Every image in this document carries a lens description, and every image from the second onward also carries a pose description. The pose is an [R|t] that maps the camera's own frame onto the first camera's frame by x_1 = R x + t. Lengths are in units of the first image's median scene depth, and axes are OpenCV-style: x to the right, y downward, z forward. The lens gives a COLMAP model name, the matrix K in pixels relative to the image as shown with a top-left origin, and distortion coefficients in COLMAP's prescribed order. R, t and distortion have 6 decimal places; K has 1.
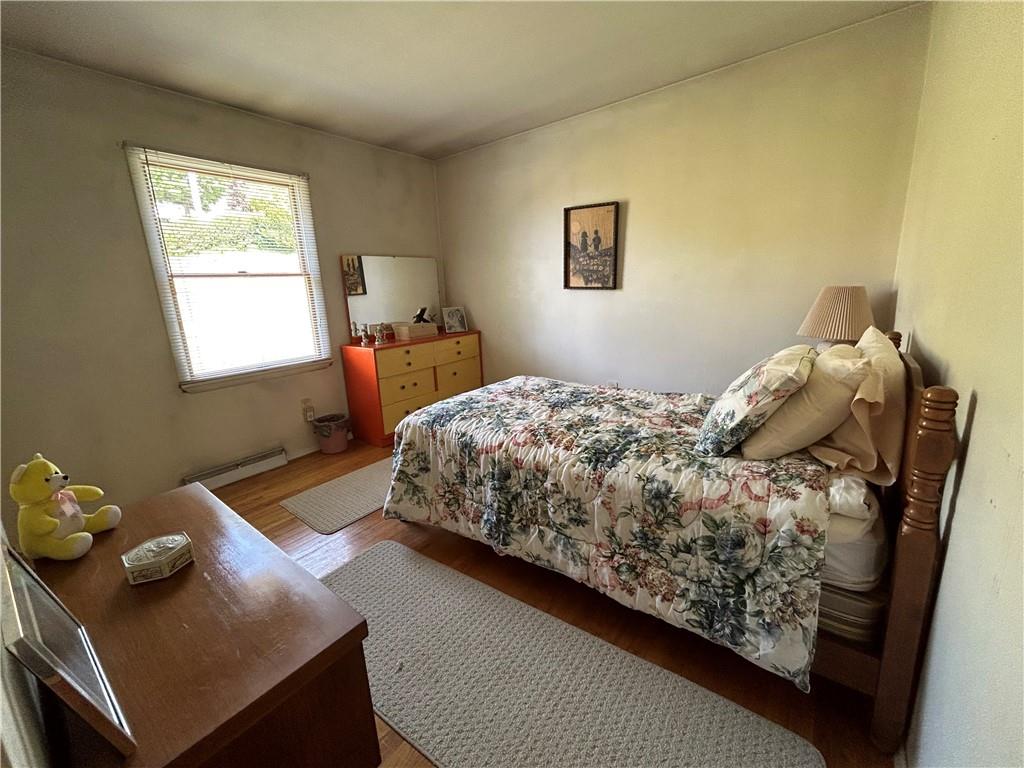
lens RADIAL K [[414.1, 0, 514.3], [0, 414.1, 379.7], [0, 0, 1]] dist [-0.000335, 0.000296]
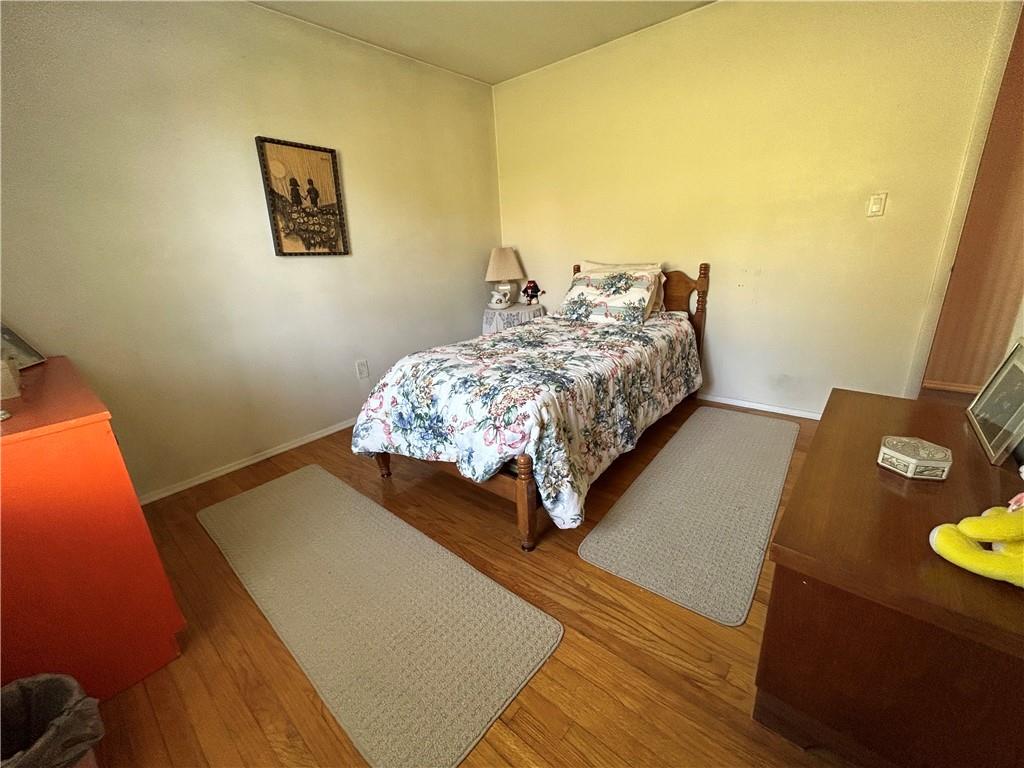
lens RADIAL K [[414.1, 0, 512.2], [0, 414.1, 380.2], [0, 0, 1]] dist [-0.000335, 0.000296]
pose [[0.055075, -0.272344, 0.960623, -0.636020], [0.272391, 0.929688, 0.247957, -0.092289], [-0.960609, 0.248009, 0.125386, 0.610218]]
